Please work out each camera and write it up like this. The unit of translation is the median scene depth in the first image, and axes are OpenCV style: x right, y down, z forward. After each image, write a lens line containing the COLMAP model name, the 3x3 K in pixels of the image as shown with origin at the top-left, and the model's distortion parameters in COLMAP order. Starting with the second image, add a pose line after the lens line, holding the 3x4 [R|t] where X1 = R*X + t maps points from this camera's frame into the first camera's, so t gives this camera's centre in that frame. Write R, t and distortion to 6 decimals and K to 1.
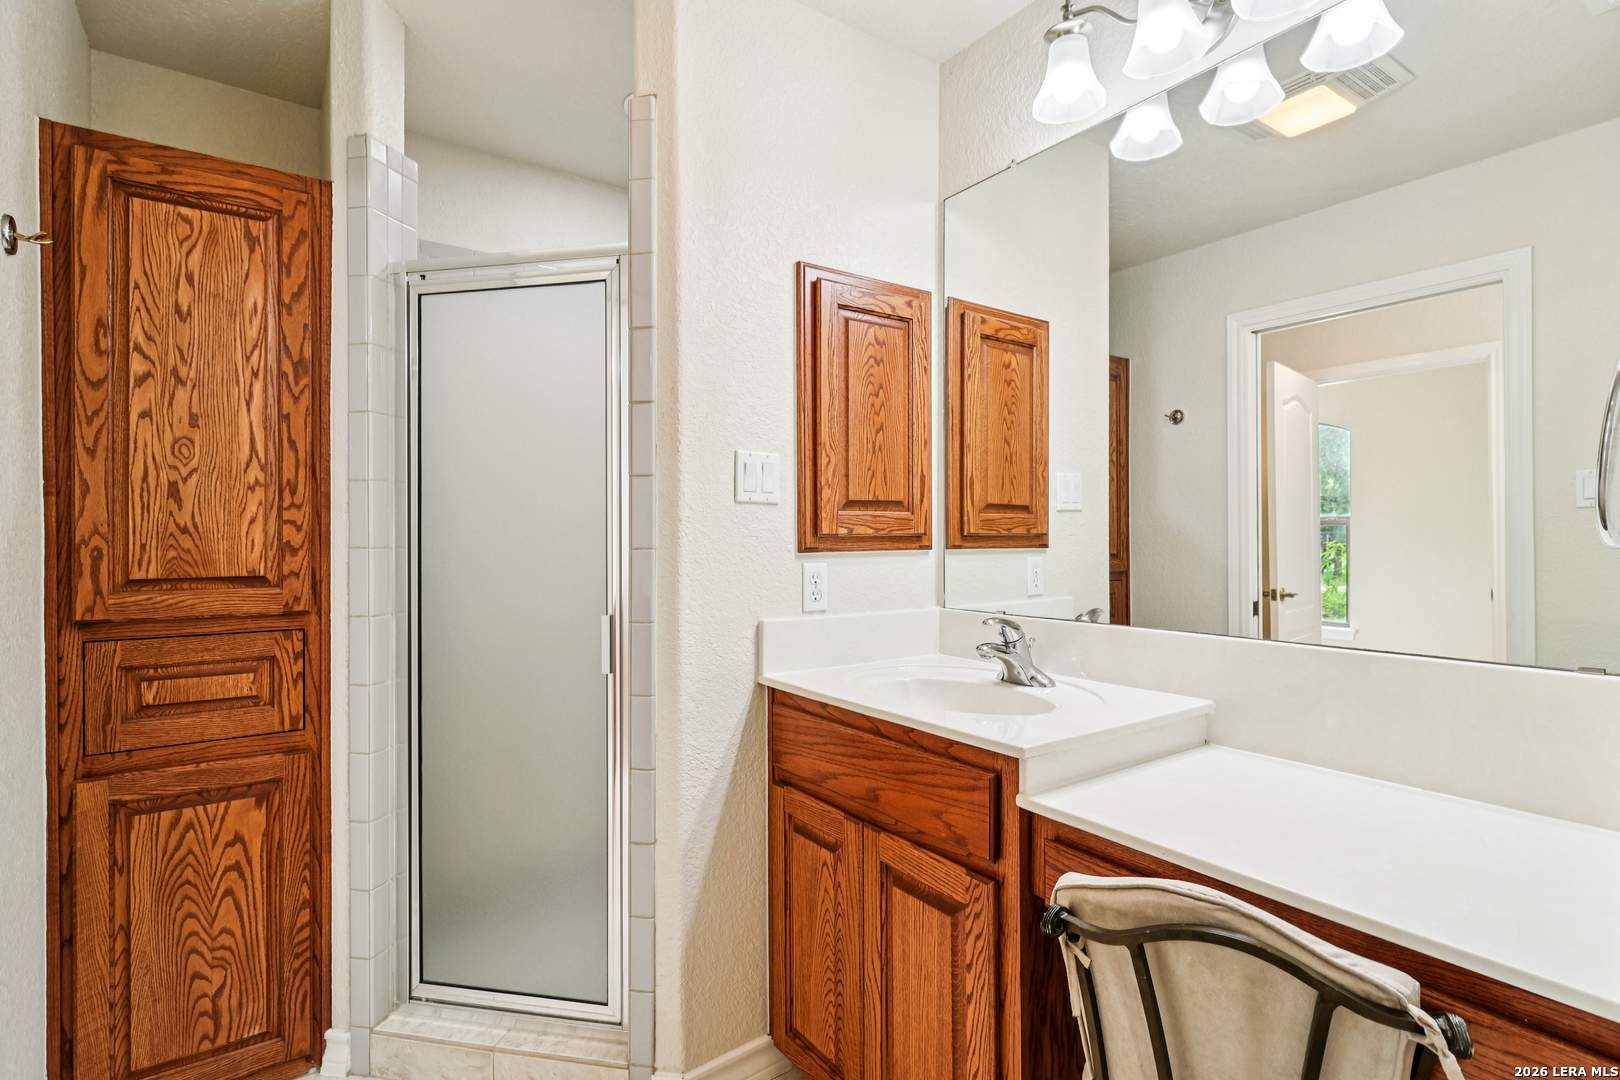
lens RADIAL K [[768.4, 0, 813.8], [0, 768.4, 531.2], [0, 0, 1]] dist [0.003861, -0.001096]
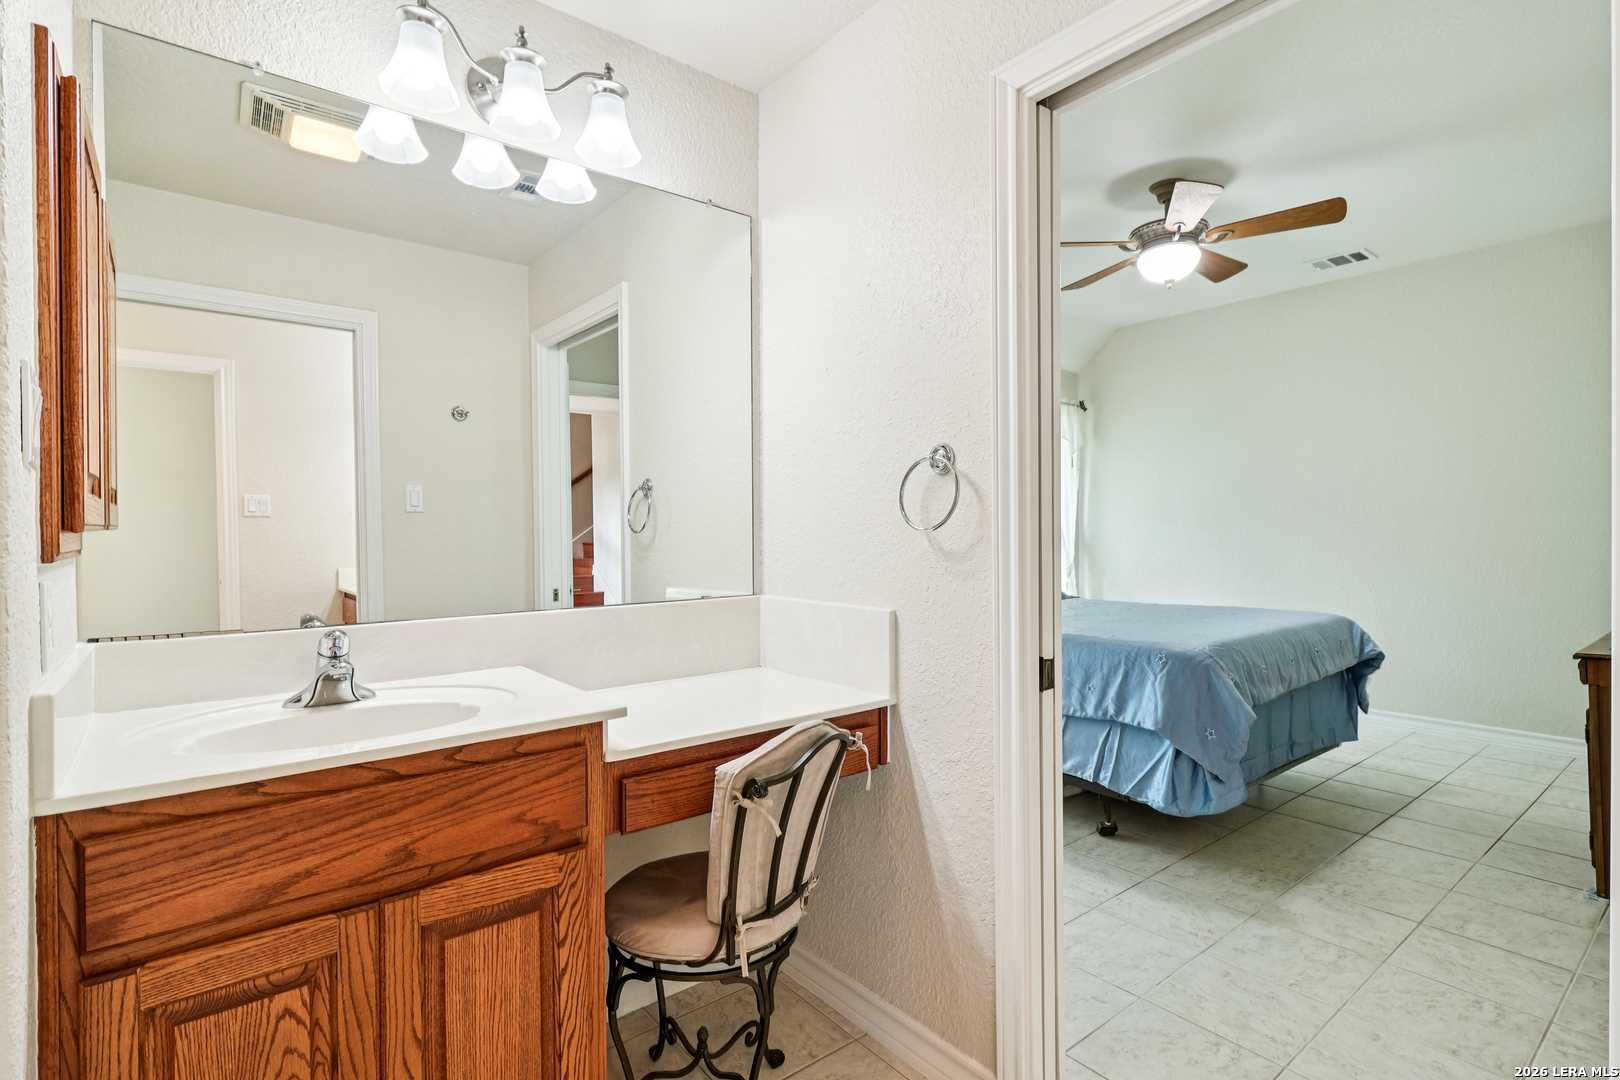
lens RADIAL K [[768.4, 0, 813.2], [0, 768.4, 536.7], [0, 0, 1]] dist [0.003861, -0.001096]
pose [[-0.045672, -0.006782, 0.998933, -0.751325], [0.004738, 0.999964, 0.007006, 0.010553], [-0.998945, 0.005053, -0.045638, 0.622435]]
